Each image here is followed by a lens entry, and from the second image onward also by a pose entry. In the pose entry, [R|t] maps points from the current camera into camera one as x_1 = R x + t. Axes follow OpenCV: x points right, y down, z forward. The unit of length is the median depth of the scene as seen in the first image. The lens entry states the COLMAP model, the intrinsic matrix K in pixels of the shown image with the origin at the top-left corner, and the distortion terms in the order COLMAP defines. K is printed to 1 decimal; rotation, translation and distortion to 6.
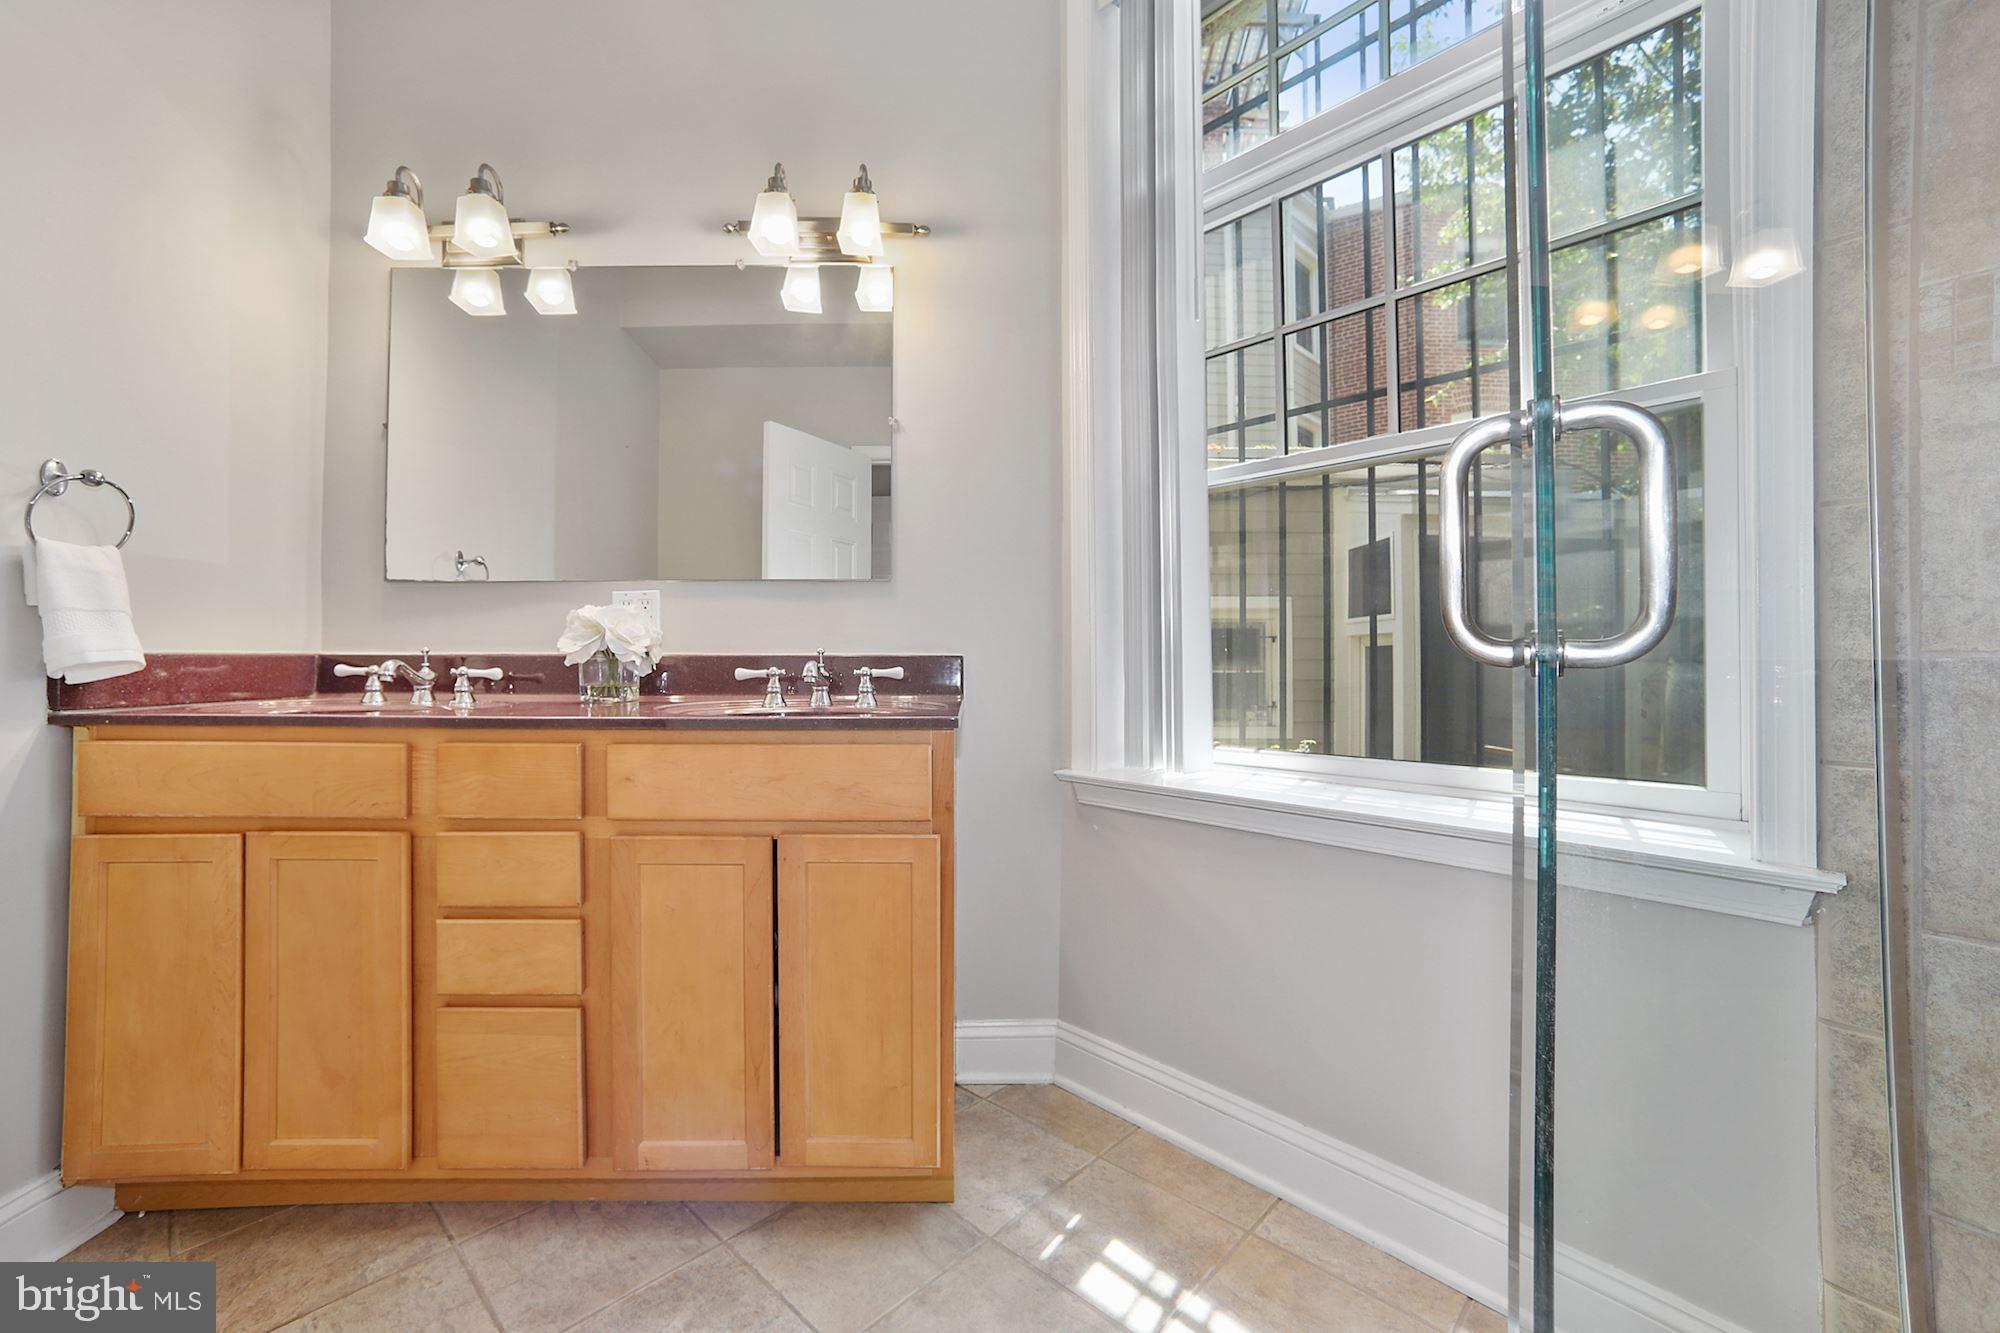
lens RADIAL K [[825.5, 0, 997.1], [0, 825.5, 656.9], [0, 0, 1]] dist [-0.057426, 0.028154]
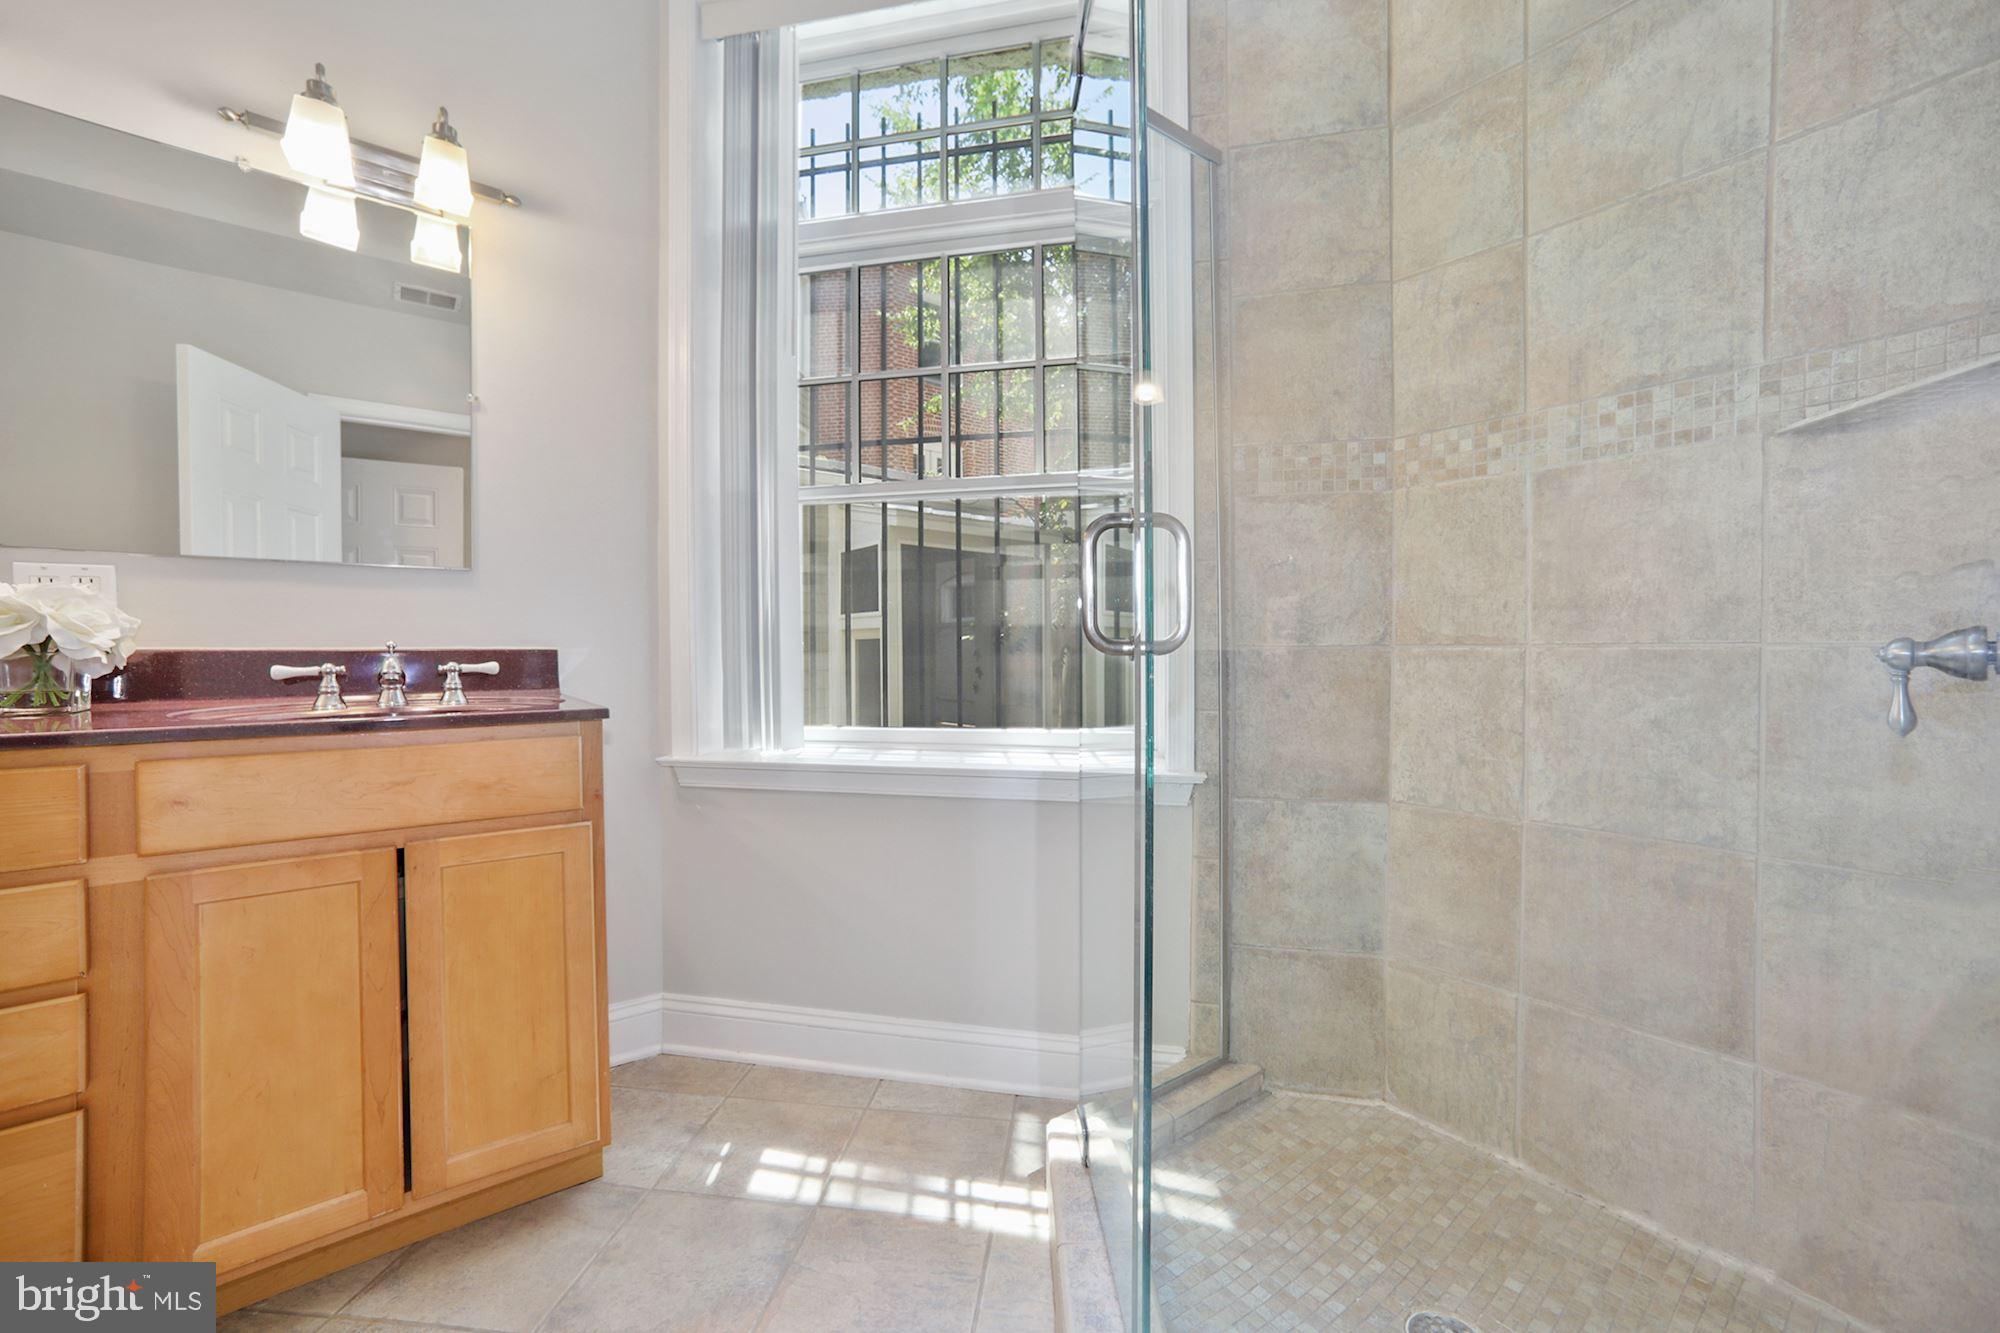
lens RADIAL K [[810.3, 0, 990.2], [0, 810.3, 667.5], [0, 0, 1]] dist [-0.047910, 0.027154]
pose [[0.815017, -0.017308, 0.579178, -0.233985], [0.002668, 0.999655, 0.026119, -0.004281], [-0.579431, -0.019743, 0.814782, -0.110330]]
